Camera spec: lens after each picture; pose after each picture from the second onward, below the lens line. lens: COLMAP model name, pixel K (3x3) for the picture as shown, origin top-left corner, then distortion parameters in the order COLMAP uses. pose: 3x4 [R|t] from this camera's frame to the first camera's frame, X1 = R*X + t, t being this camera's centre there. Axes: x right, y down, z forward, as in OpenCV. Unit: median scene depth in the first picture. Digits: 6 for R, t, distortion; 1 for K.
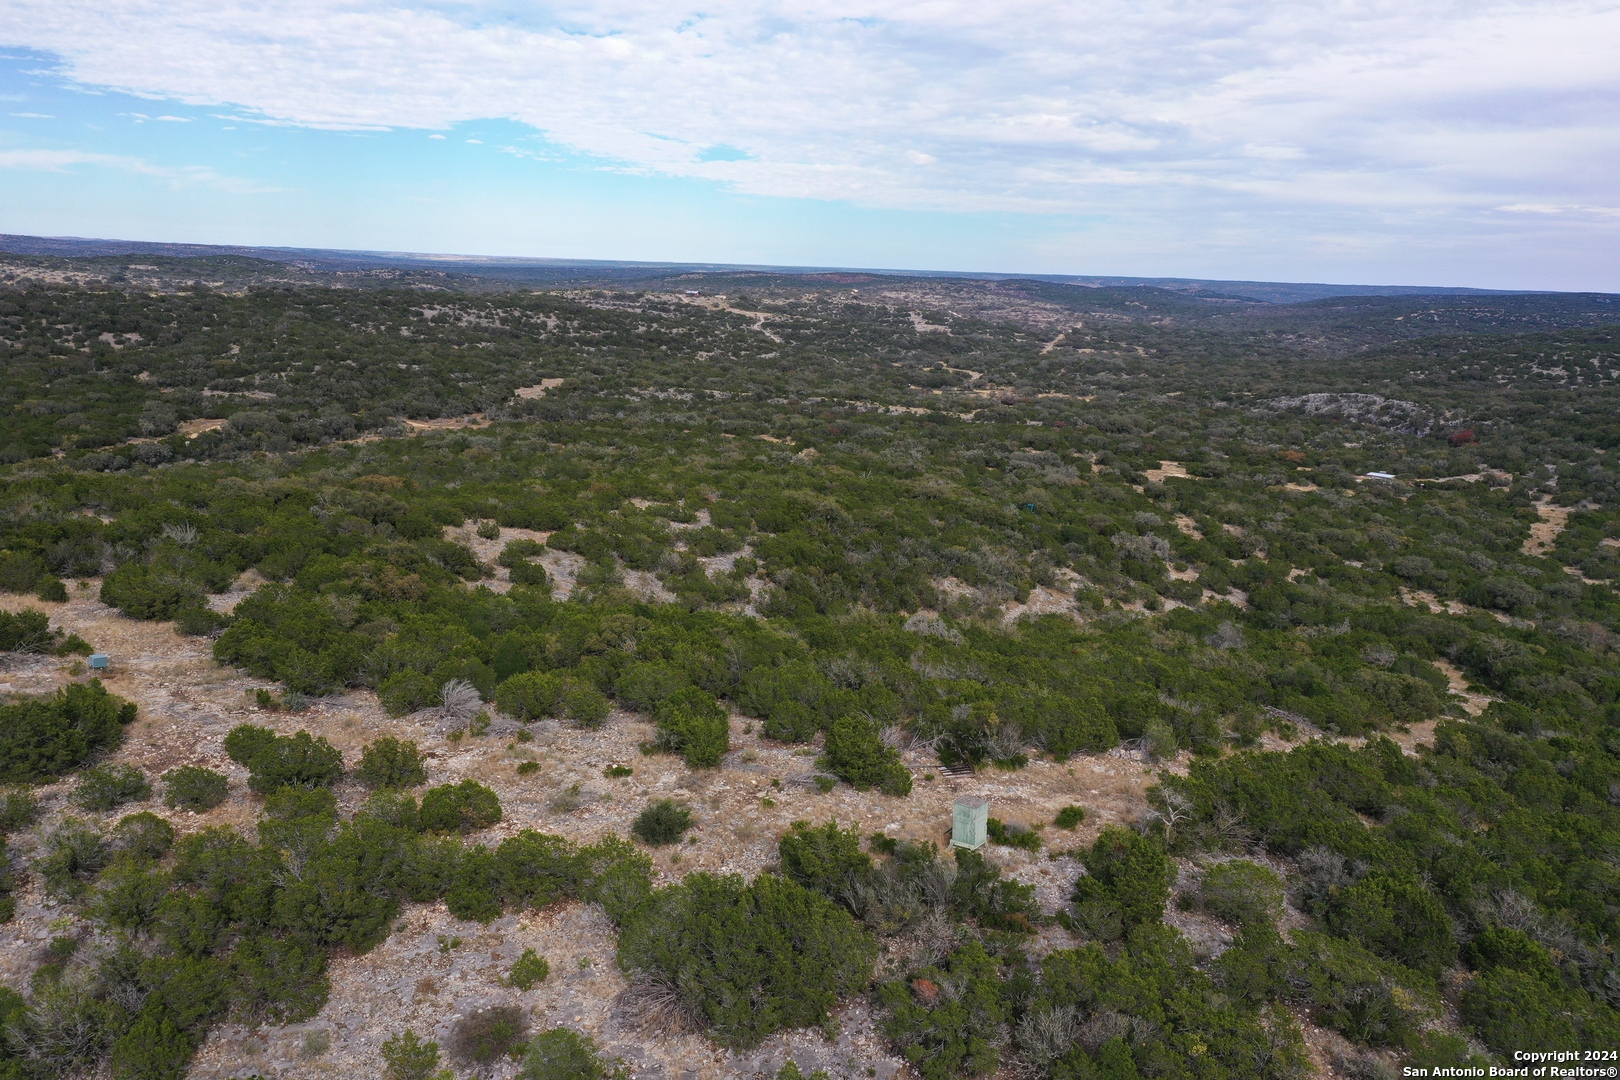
lens RADIAL K [[1294.7, 0, 810.7], [0, 1294.7, 539.0], [0, 0, 1]] dist [0.024380, 0.003438]
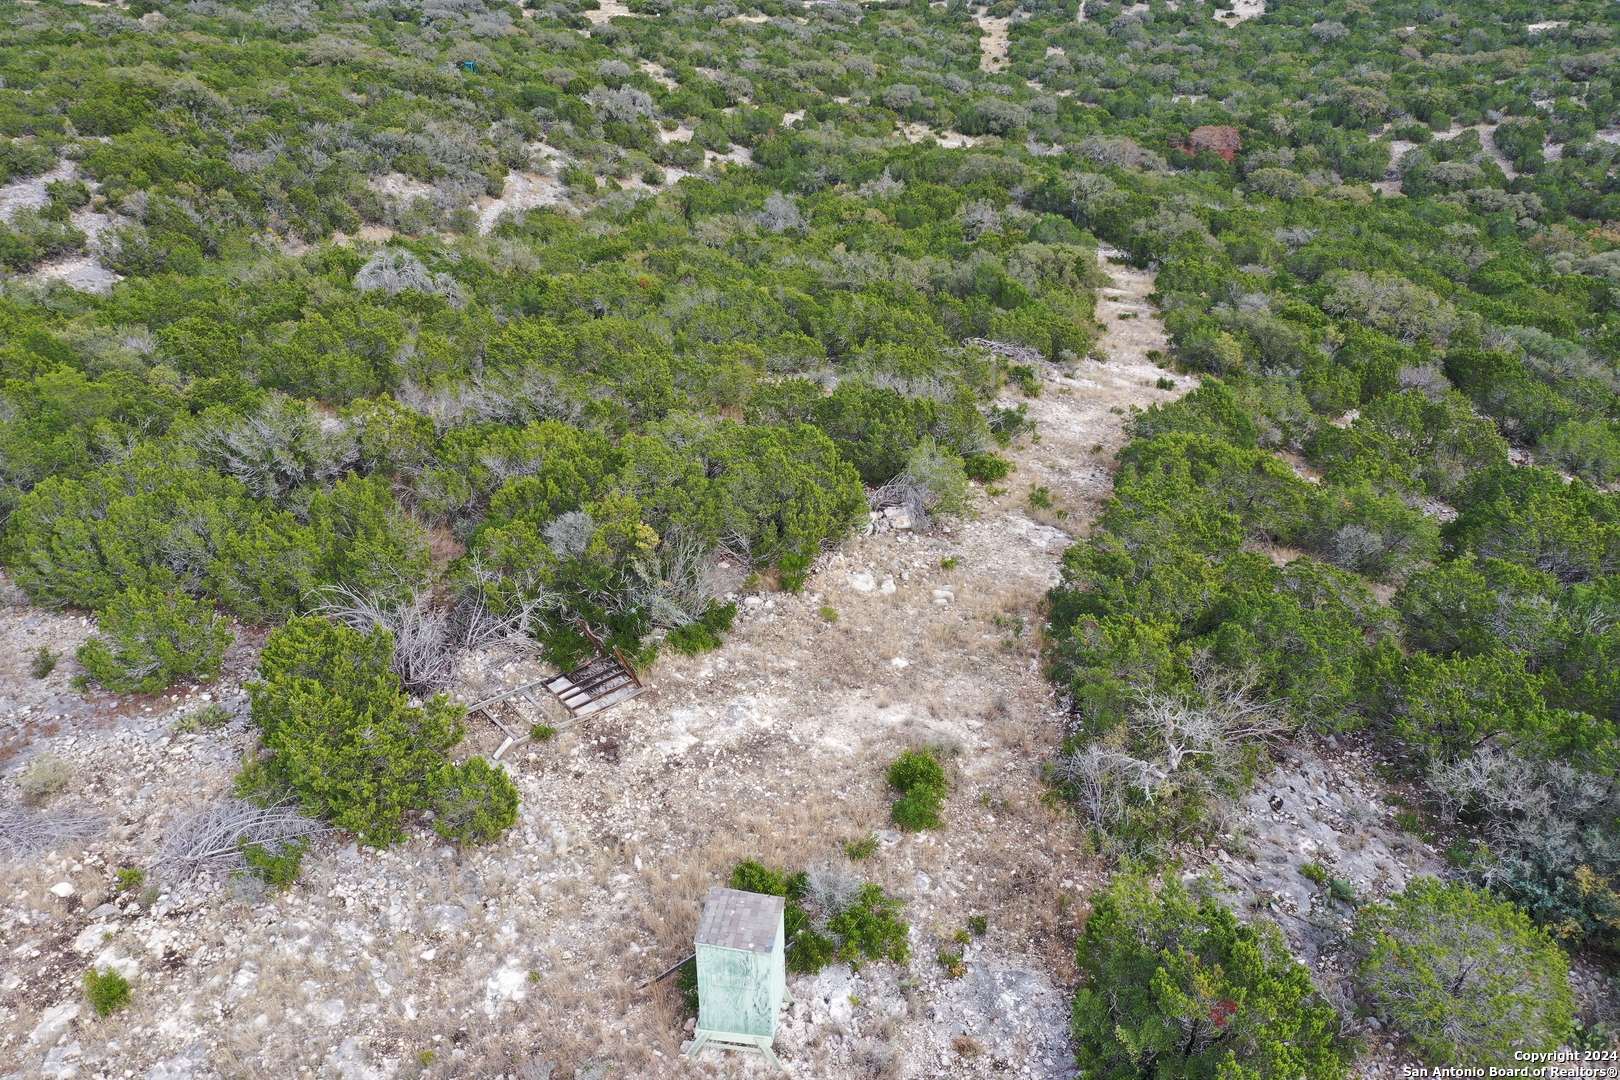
lens RADIAL K [[1294.7, 0, 805.7], [0, 1294.7, 537.0], [0, 0, 1]] dist [0.024380, 0.003438]
pose [[0.907303, -0.222531, 0.356764, 0.010305], [0.098223, 0.937169, 0.334763, -0.001048], [-0.408843, -0.268689, 0.872154, 0.185891]]
